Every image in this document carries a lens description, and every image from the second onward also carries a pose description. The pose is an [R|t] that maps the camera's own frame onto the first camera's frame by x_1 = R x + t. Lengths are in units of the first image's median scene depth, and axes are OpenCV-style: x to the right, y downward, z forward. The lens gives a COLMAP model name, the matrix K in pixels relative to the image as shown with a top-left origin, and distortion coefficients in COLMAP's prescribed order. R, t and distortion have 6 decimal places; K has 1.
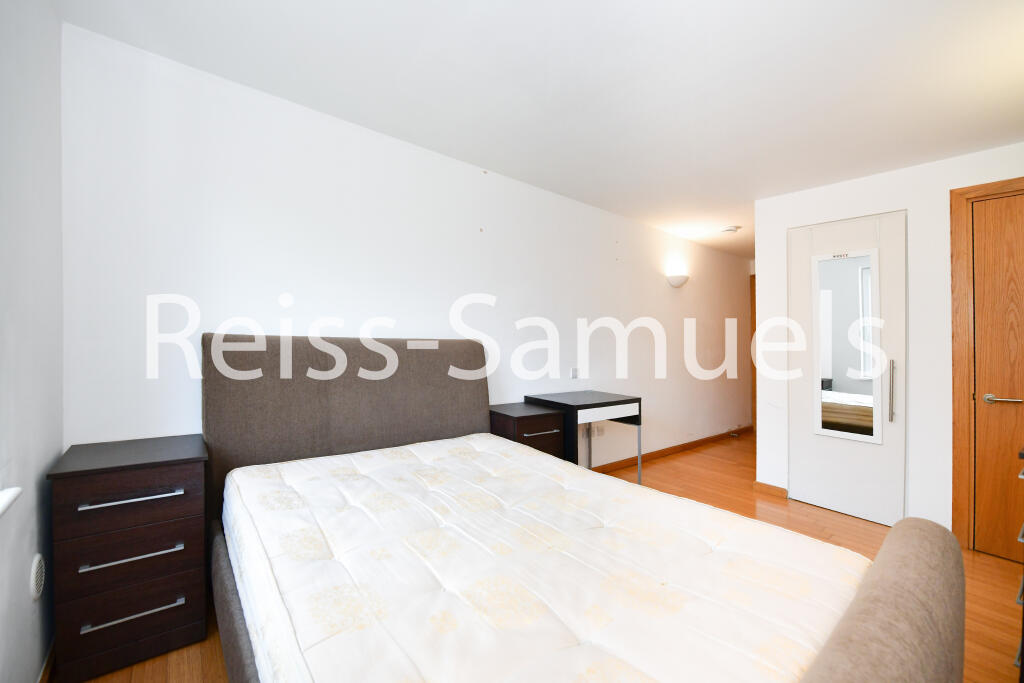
lens RADIAL K [[413.4, 0, 519.7], [0, 413.4, 340.1], [0, 0, 1]] dist [-0.001595, -0.000454]
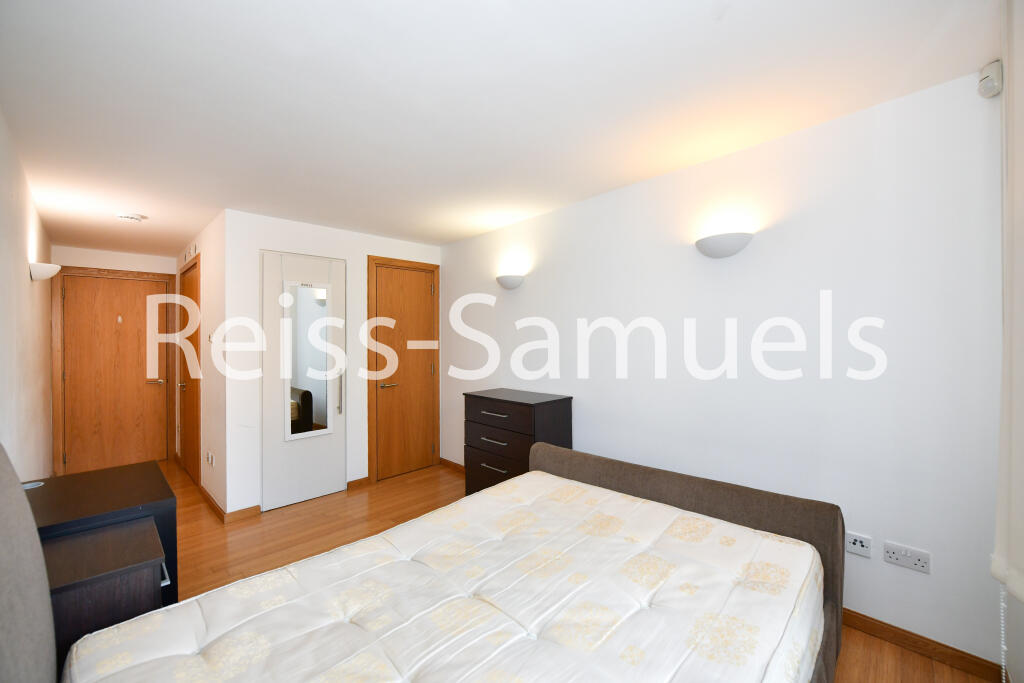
lens RADIAL K [[413.4, 0, 519.7], [0, 413.4, 340.1], [0, 0, 1]] dist [-0.001595, -0.000454]
pose [[-0.116574, -0.031386, 0.992686, -0.511658], [0.015240, 0.999326, 0.033385, -0.081195], [-0.993065, 0.019020, -0.116017, 0.585666]]
